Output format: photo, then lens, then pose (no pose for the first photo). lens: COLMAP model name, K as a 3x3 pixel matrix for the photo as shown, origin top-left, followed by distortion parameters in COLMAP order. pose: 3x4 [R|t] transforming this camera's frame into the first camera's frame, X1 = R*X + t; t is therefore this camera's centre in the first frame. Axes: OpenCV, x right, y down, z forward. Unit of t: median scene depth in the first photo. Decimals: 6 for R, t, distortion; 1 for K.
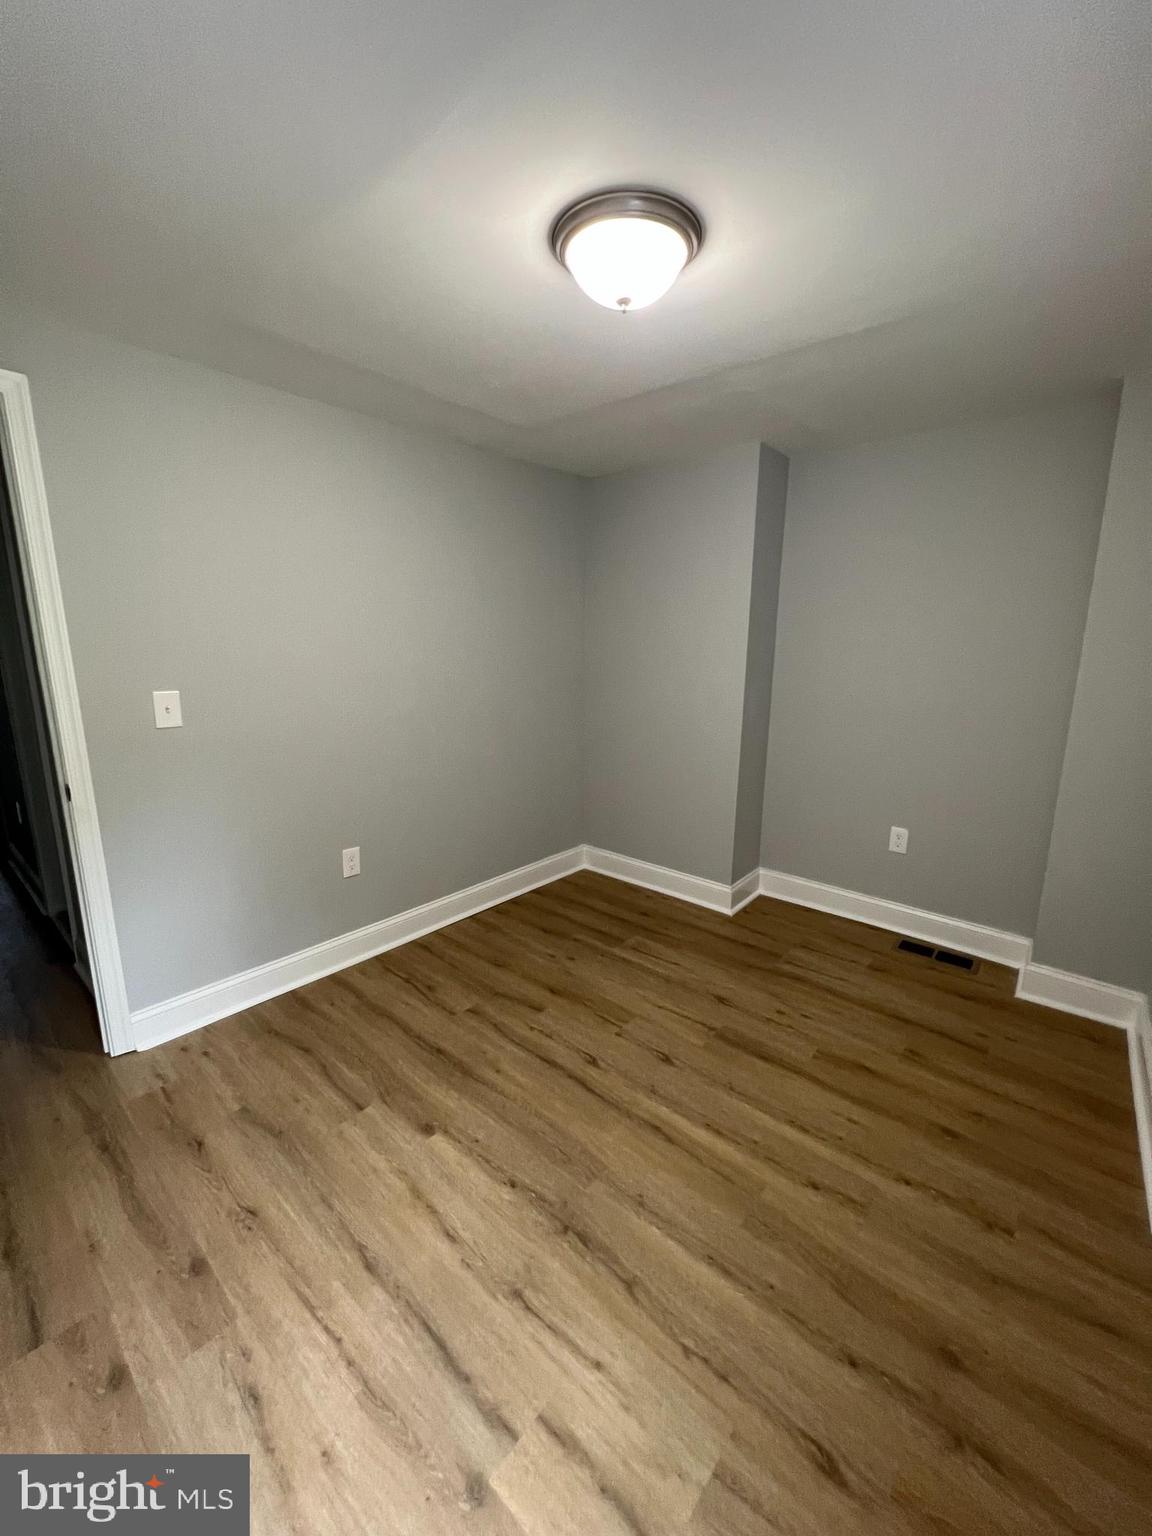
lens RADIAL K [[612.8, 0, 583.2], [0, 612.8, 763.0], [0, 0, 1]] dist [-0.000197, 0.001139]
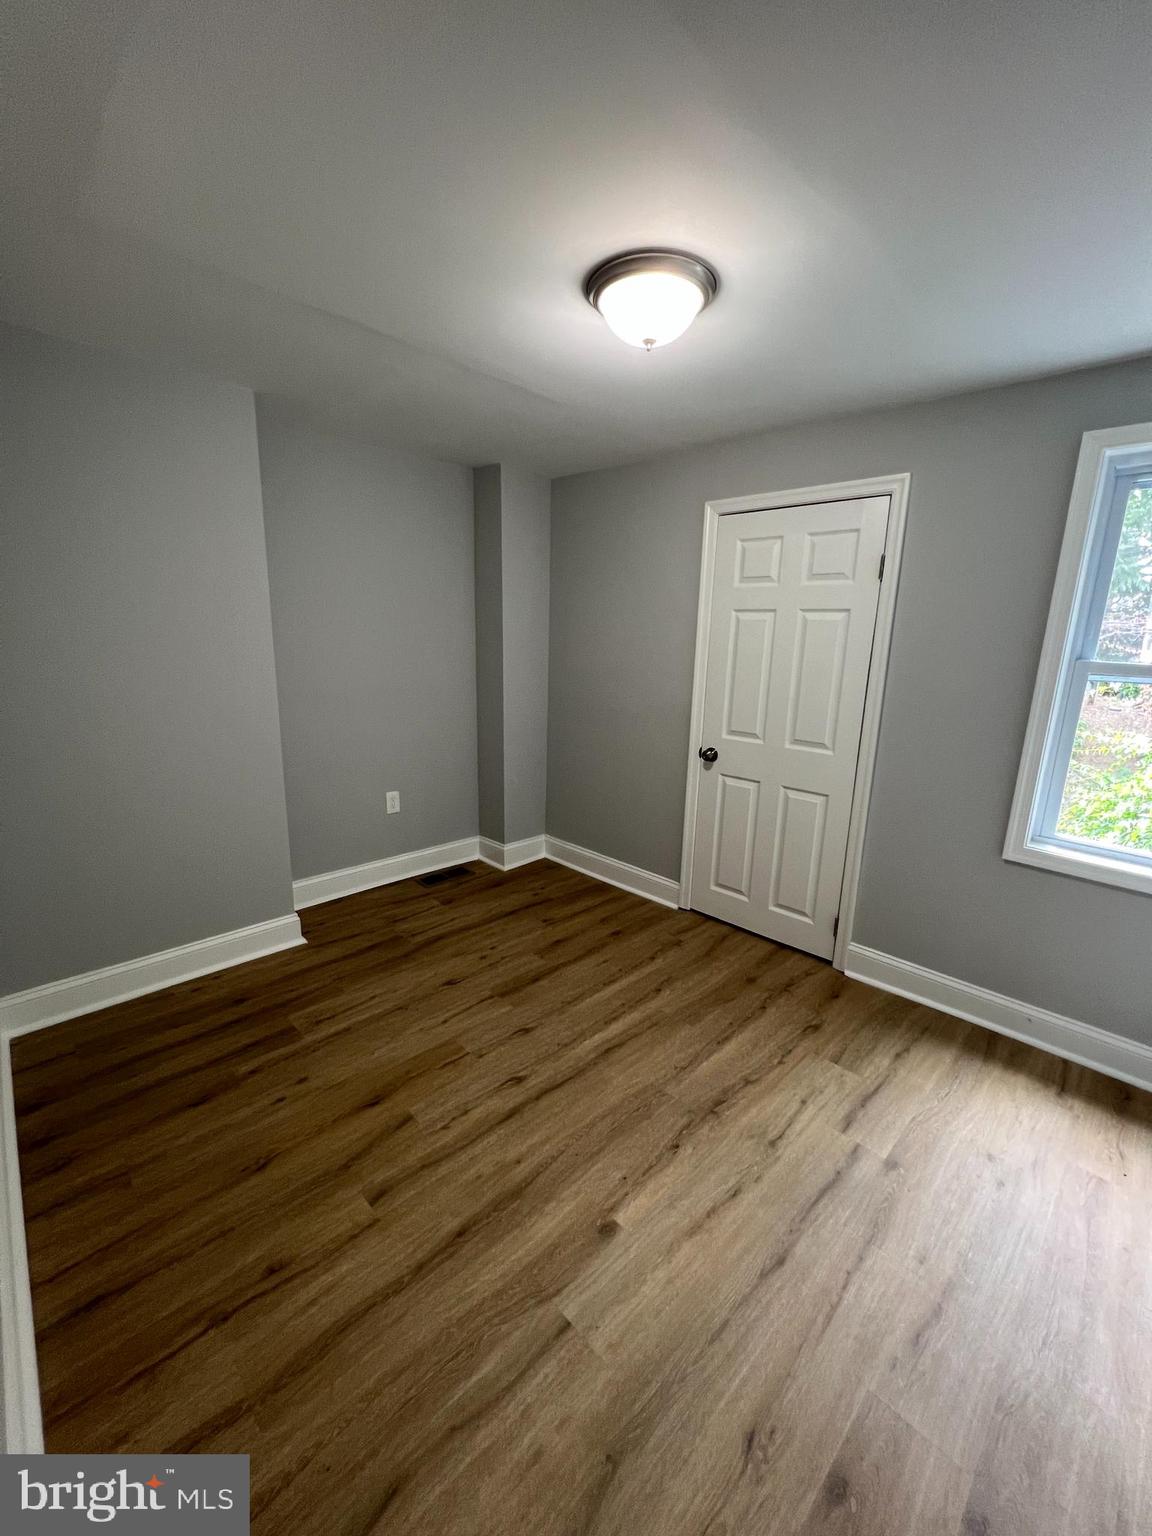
lens RADIAL K [[612.8, 0, 578.2], [0, 612.8, 760.7], [0, 0, 1]] dist [-0.000197, 0.001139]
pose [[0.089041, -0.207655, 0.974141, -0.939434], [0.177544, 0.965672, 0.189622, -0.177838], [-0.980076, 0.156068, 0.122853, 0.846707]]
